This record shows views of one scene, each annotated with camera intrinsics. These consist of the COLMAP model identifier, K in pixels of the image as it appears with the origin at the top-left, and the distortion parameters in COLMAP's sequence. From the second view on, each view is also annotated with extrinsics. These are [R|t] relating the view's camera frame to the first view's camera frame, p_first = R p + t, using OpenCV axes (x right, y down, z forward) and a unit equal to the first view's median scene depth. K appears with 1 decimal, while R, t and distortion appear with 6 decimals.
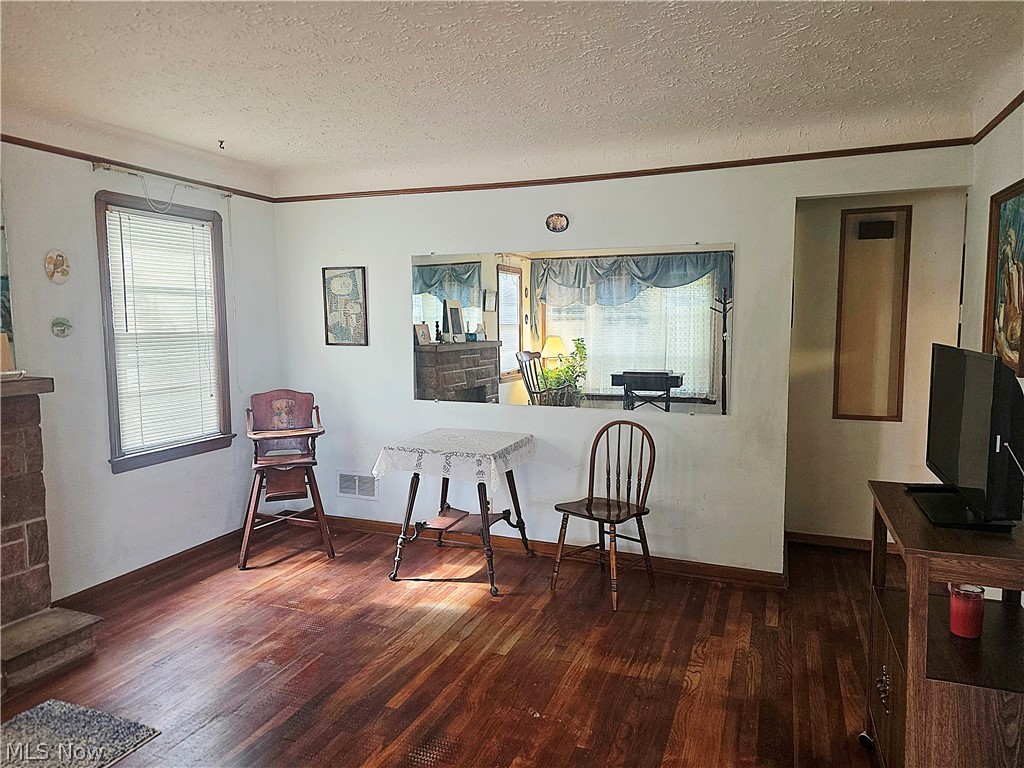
lens RADIAL K [[683.7, 0, 512.0], [0, 683.7, 384.0], [0, 0, 1]] dist [0.001840, 0.000790]
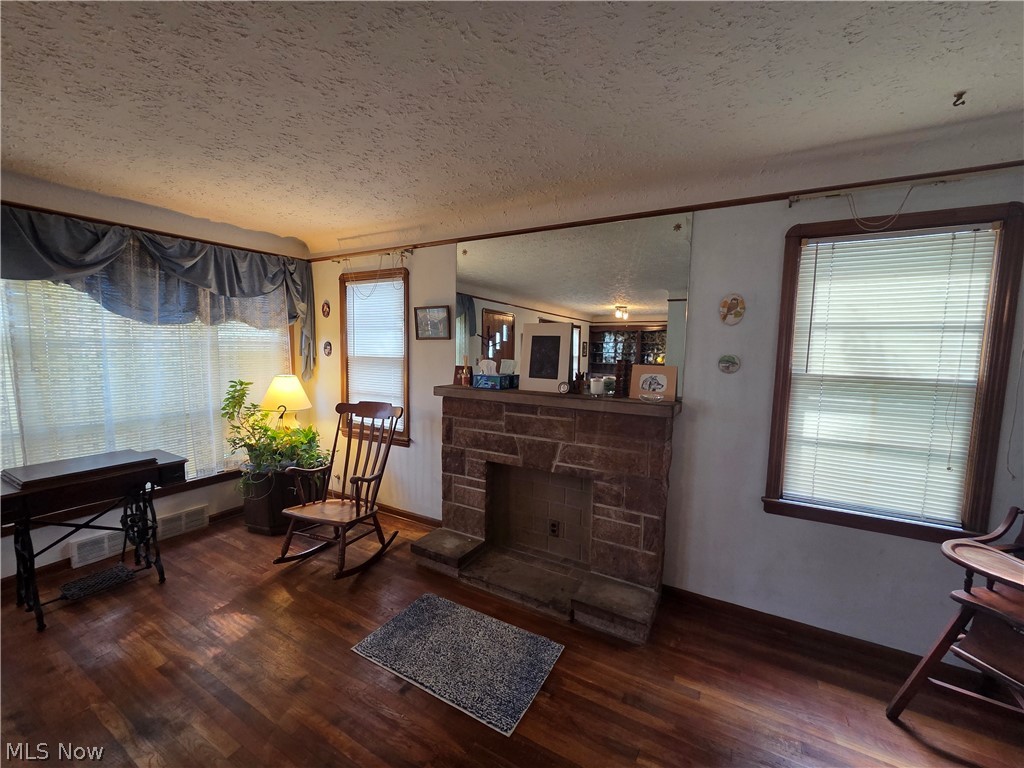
lens RADIAL K [[421.6, 0, 514.3], [0, 421.6, 384.9], [0, 0, 1]] dist [-0.001672, -0.000587]
pose [[-0.126886, 0.083309, -0.988413, 0.061041], [-0.124408, 0.987262, 0.099183, -0.069468], [0.984085, 0.135551, -0.114905, 0.699653]]
